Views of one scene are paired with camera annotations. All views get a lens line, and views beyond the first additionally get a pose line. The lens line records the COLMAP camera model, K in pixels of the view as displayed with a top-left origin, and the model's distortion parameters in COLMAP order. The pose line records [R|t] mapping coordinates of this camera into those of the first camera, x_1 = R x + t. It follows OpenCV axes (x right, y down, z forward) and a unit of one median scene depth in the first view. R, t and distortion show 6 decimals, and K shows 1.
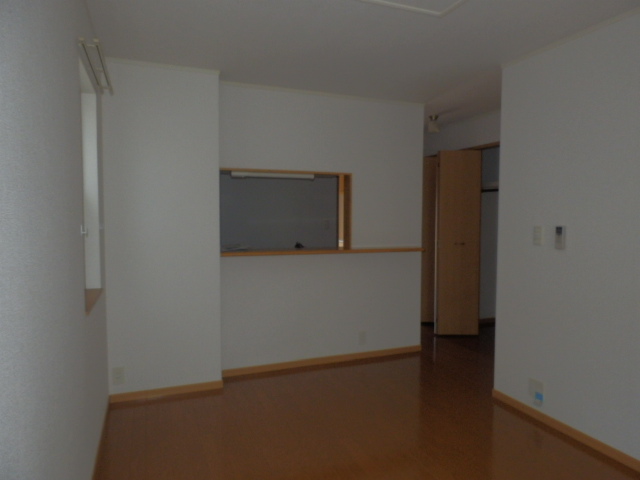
lens RADIAL K [[444.1, 0, 320.0], [0, 444.1, 240.0], [0, 0, 1]] dist [-0.001134, -0.004572]
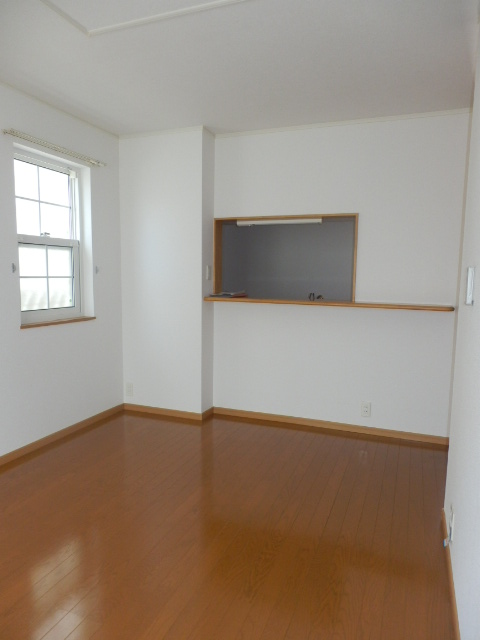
lens RADIAL K [[444.1, 0, 240.0], [0, 444.1, 320.0], [0, 0, 1]] dist [-0.001134, -0.004572]
pose [[0.732598, 0.081812, -0.675727, 0.519725], [-0.040791, 0.996243, 0.076395, -0.003666], [0.679438, -0.028403, 0.733183, 0.236492]]
